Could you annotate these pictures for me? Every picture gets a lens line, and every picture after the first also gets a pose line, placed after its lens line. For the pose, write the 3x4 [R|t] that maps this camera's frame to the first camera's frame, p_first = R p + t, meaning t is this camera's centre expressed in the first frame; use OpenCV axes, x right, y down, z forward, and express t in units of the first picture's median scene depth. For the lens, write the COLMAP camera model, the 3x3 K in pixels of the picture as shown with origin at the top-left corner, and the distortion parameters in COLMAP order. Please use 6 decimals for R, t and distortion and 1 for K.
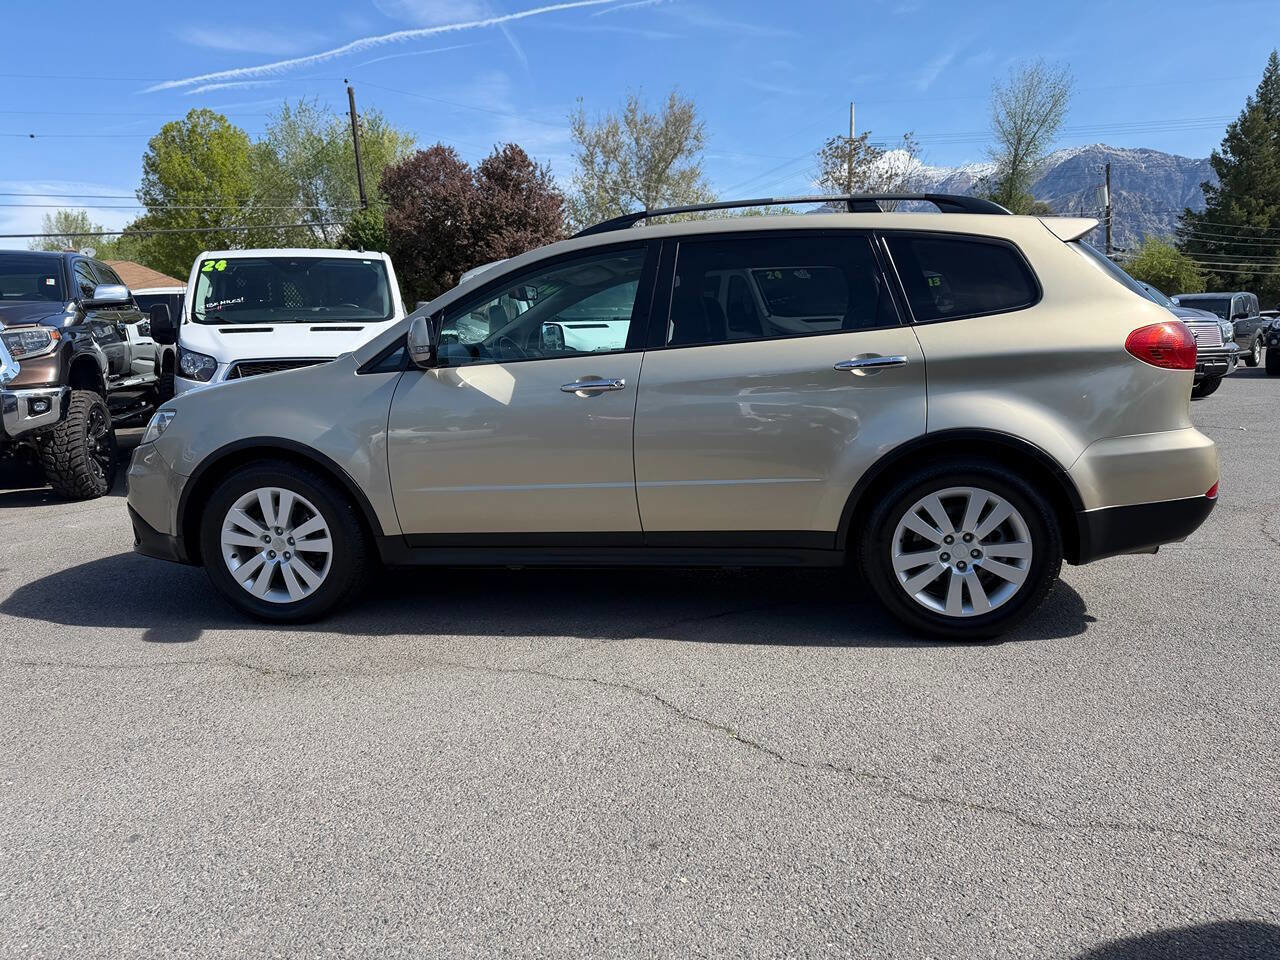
lens RADIAL K [[888.9, 0, 640.0], [0, 888.9, 480.0], [0, 0, 1]] dist [-0.005959, -0.000990]
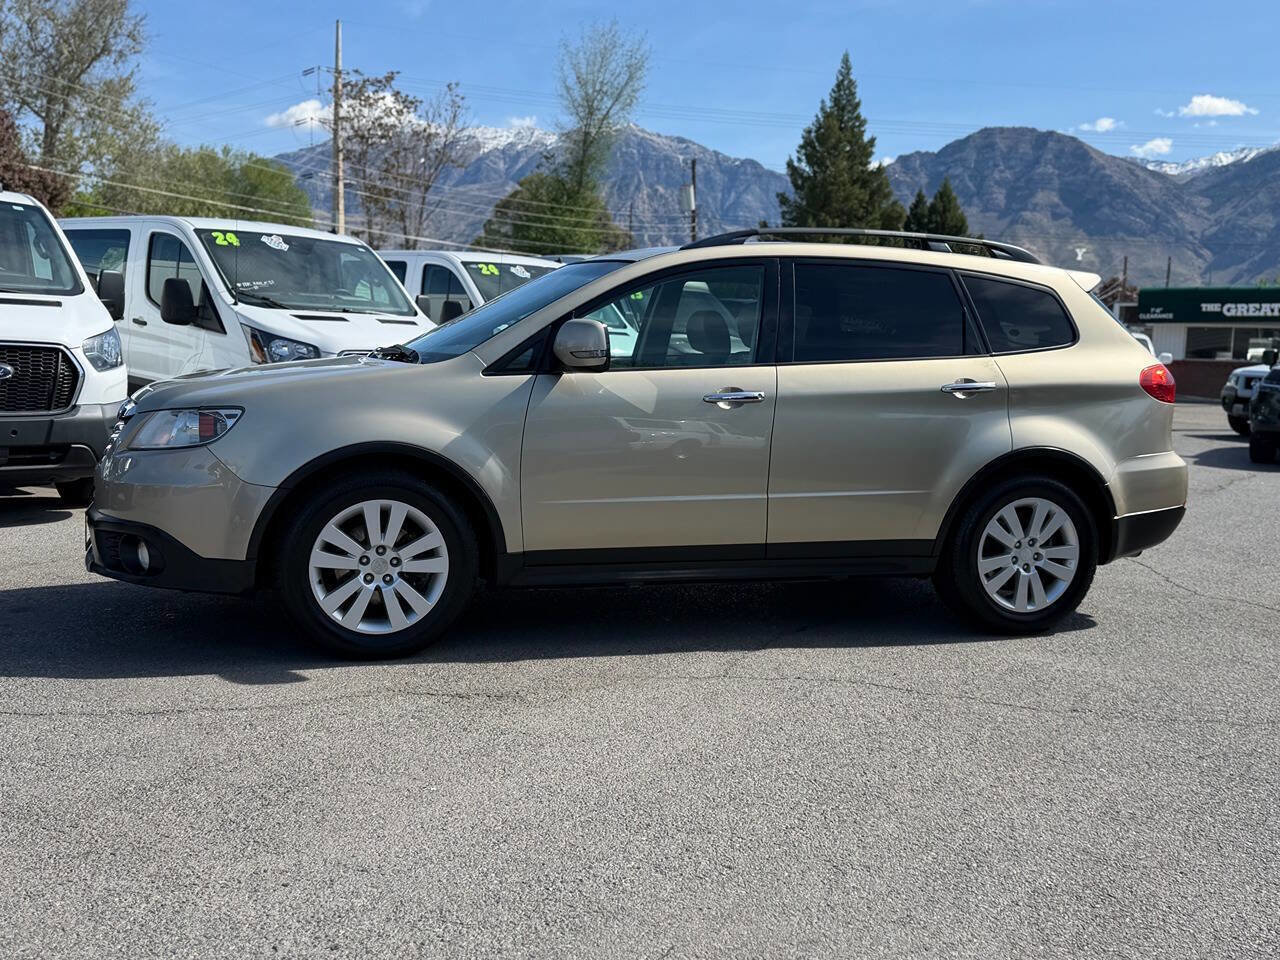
lens RADIAL K [[1234.6, 0, 635.7], [0, 1234.6, 480.0], [0, 0, 1]] dist [0.172537, -0.306681]
pose [[0.894352, 0.011097, 0.447227, -0.729913], [0.012330, 0.998701, -0.049437, 0.052128], [-0.447194, 0.049729, 0.893053, -0.198712]]
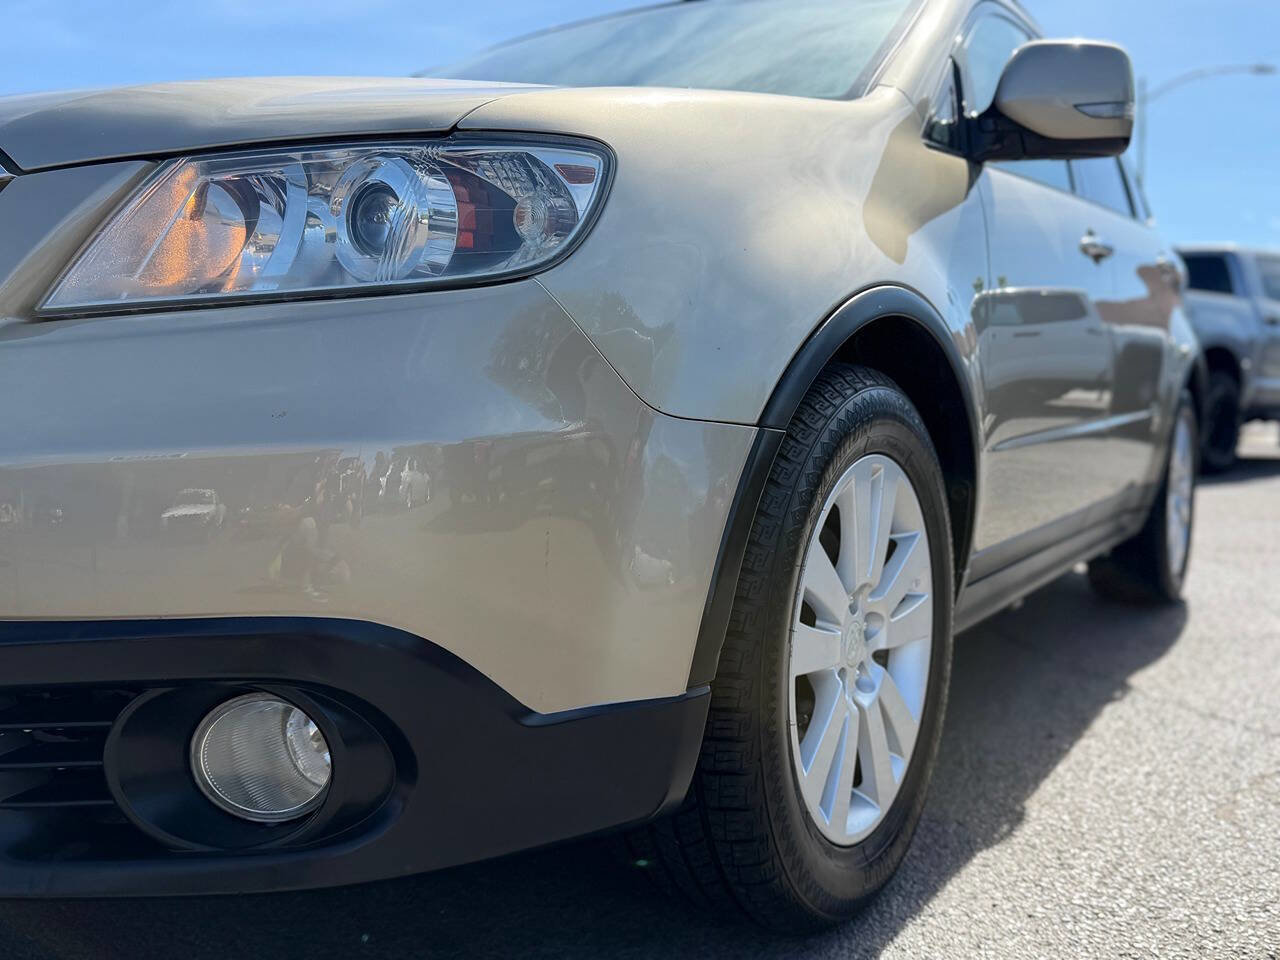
lens RADIAL K [[1232.7, 0, 641.8], [0, 1232.7, 483.5], [0, 0, 1]] dist [0.194242, -0.414655]
pose [[0.399809, -0.050089, 0.915229, -0.829662], [0.125333, 0.992115, -0.000454, 0.008969], [-0.907989, 0.114890, 0.402934, 0.891670]]
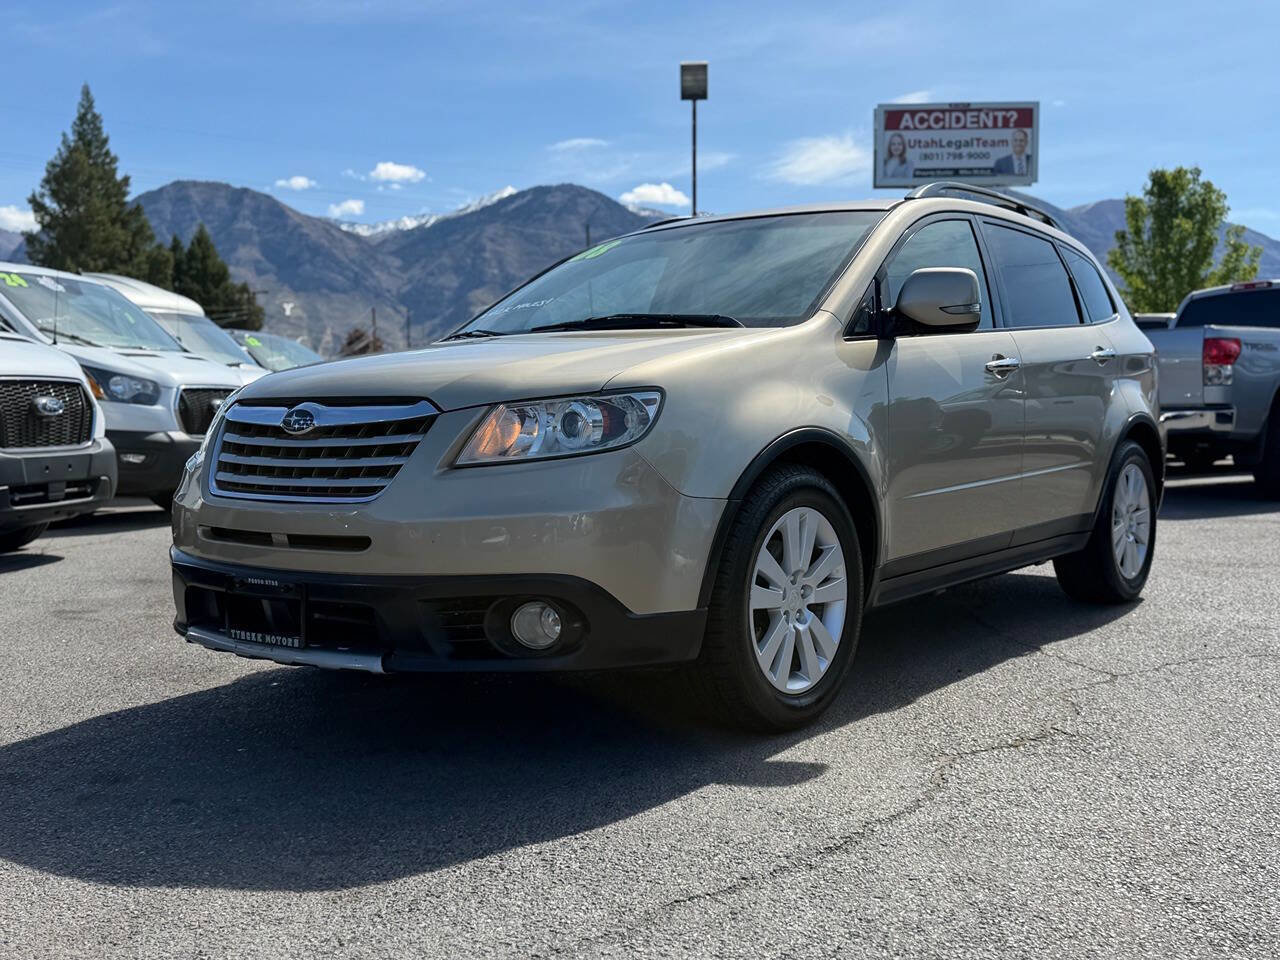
lens RADIAL K [[1243.7, 0, 640.0], [0, 1243.7, 480.0], [0, 0, 1]] dist [0.158356, -0.309842]
pose [[0.503223, -0.029549, 0.863652, -1.236318], [0.136374, 0.989607, -0.045603, 0.014106], [-0.853328, 0.140728, 0.502022, 0.636918]]
